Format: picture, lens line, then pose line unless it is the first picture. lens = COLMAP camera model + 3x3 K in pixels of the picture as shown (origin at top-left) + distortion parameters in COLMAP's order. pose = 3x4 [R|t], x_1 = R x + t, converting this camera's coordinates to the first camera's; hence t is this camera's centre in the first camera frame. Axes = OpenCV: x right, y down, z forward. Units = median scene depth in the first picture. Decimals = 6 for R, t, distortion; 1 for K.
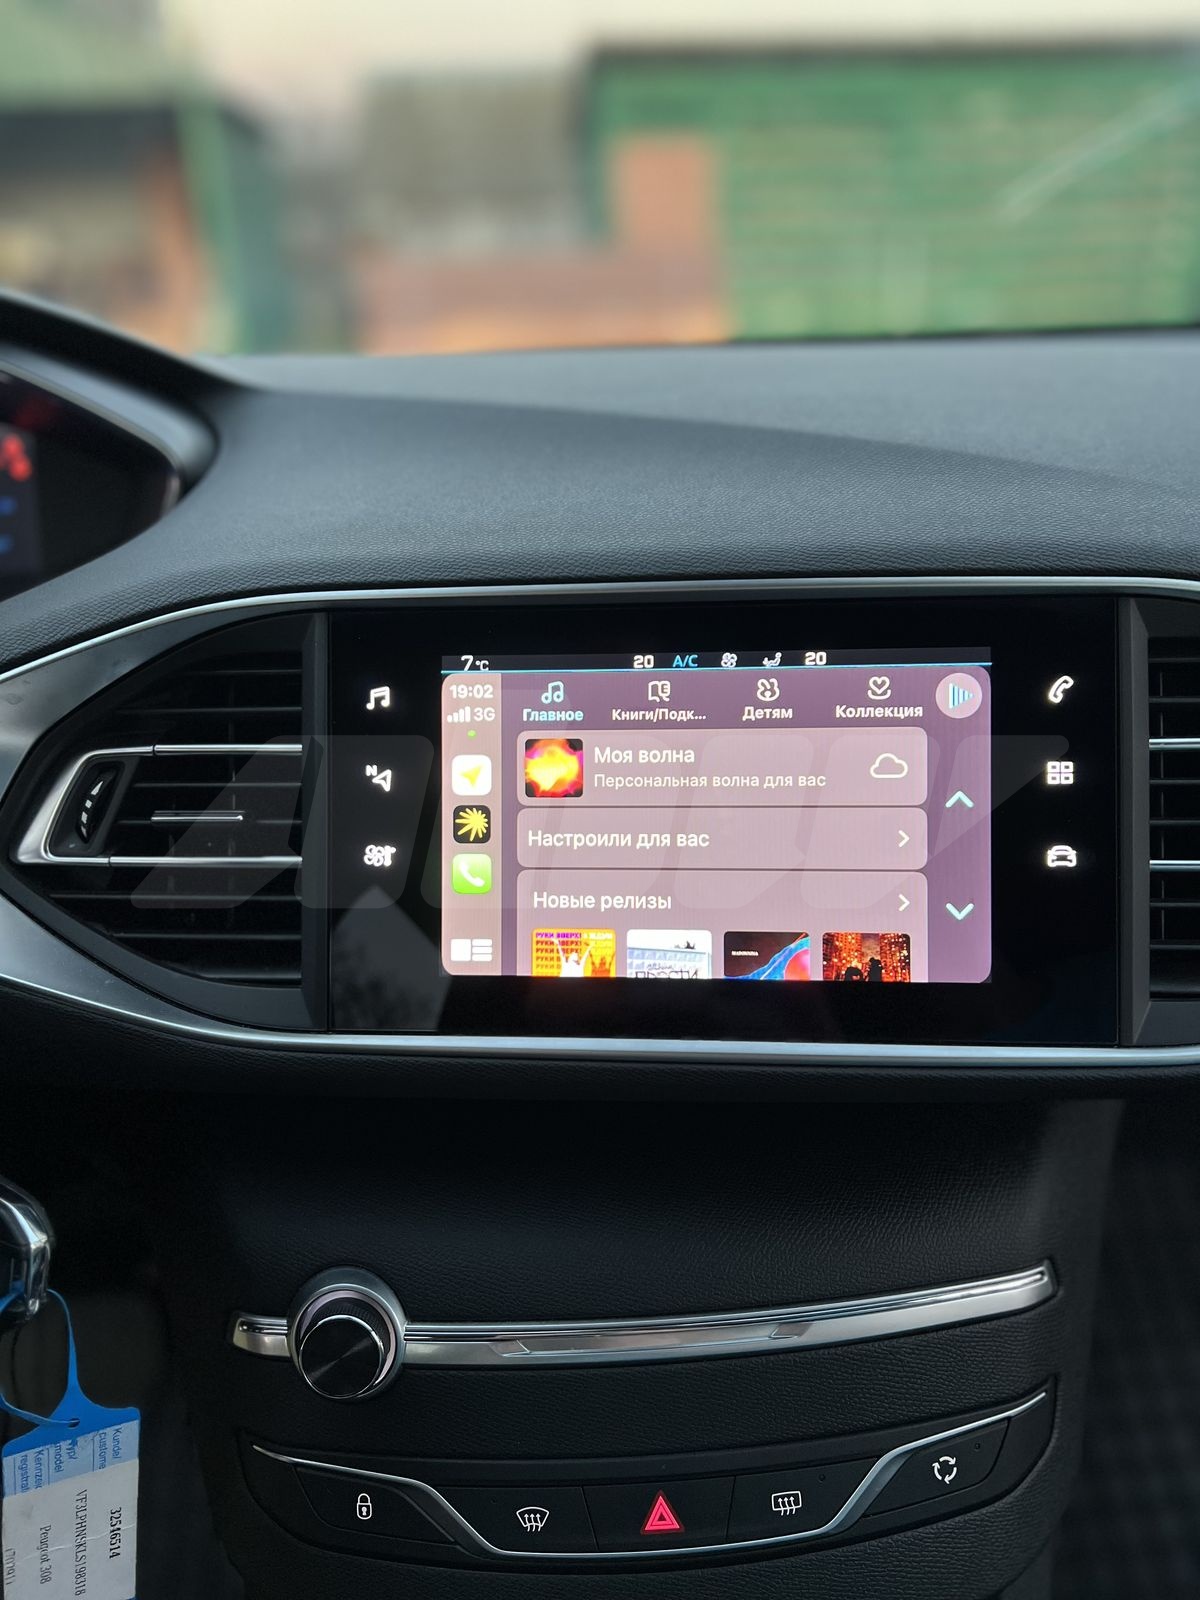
lens RADIAL K [[1215.2, 0, 600.0], [0, 1215.2, 800.0], [0, 0, 1]] dist [0.051389, -0.079584]
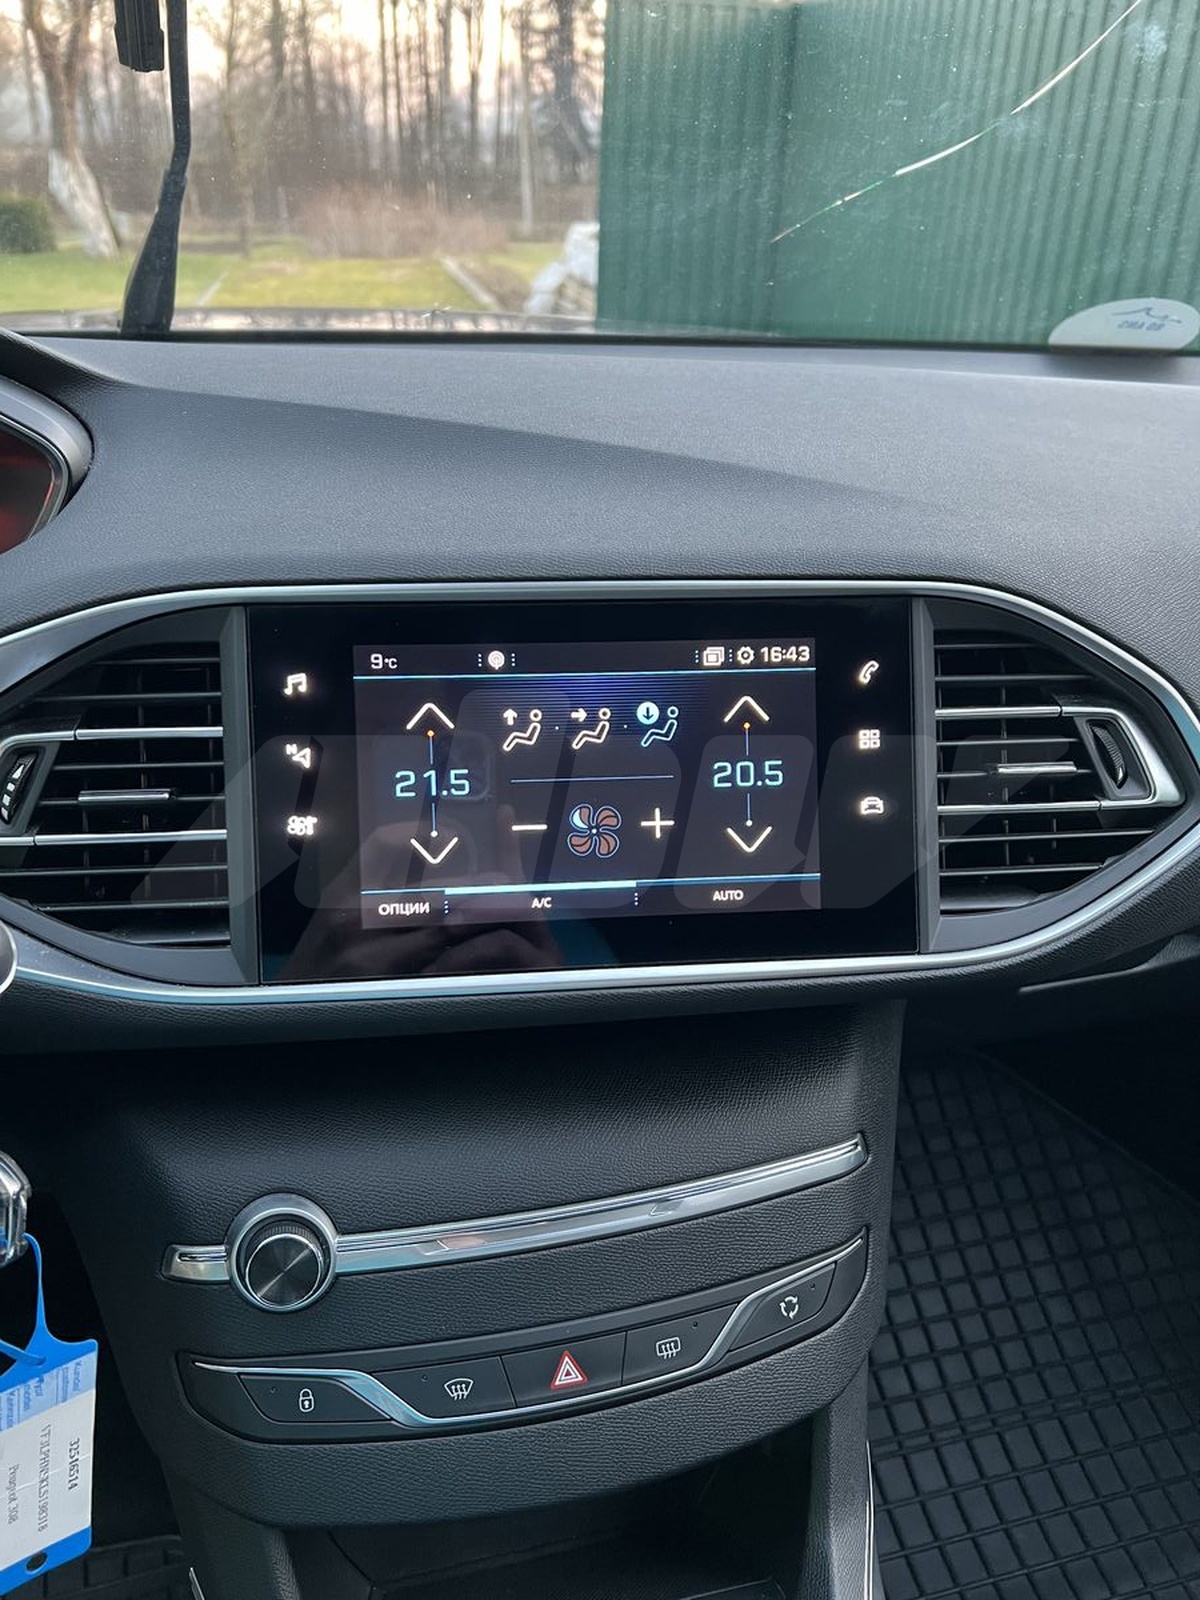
lens RADIAL K [[1215.2, 0, 600.0], [0, 1215.2, 800.0], [0, 0, 1]] dist [0.051389, -0.079584]
pose [[0.977001, -0.031756, 0.210856, -0.148224], [0.026023, 0.999214, 0.029908, -0.004022], [-0.211640, -0.023733, 0.977060, -0.149138]]
